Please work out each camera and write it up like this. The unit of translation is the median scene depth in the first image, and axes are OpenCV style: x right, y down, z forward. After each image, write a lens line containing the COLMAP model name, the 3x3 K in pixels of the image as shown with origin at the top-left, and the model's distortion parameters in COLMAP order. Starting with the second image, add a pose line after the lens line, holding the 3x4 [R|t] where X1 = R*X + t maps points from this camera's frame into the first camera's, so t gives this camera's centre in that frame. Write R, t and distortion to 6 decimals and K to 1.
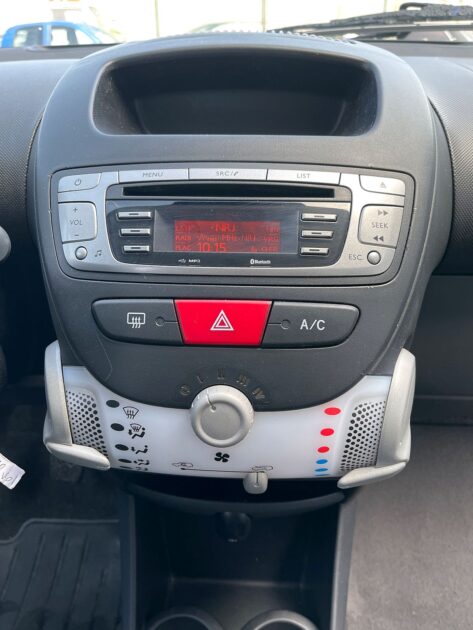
lens RADIAL K [[482.5, 0, 232.1], [0, 482.5, 314.6], [0, 0, 1]] dist [0.050352, -0.087497]
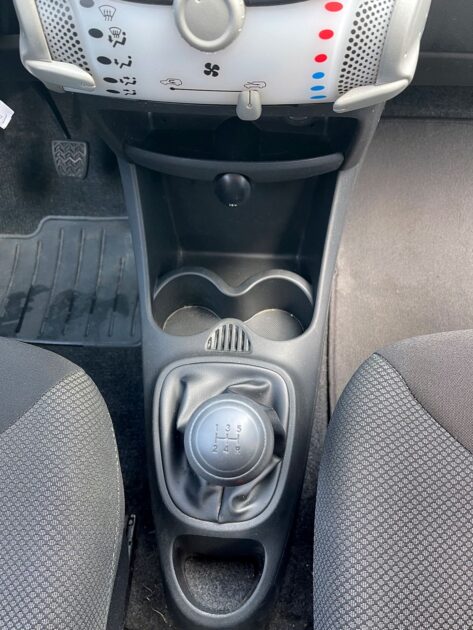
lens RADIAL K [[482.5, 0, 237.9], [0, 482.5, 311.7], [0, 0, 1]] dist [0.050352, -0.087497]
pose [[0.999889, 0.000807, -0.014884, 0.042033], [0.006515, 0.874441, 0.485088, 0.236736], [0.013407, -0.485131, 0.874339, -0.045173]]
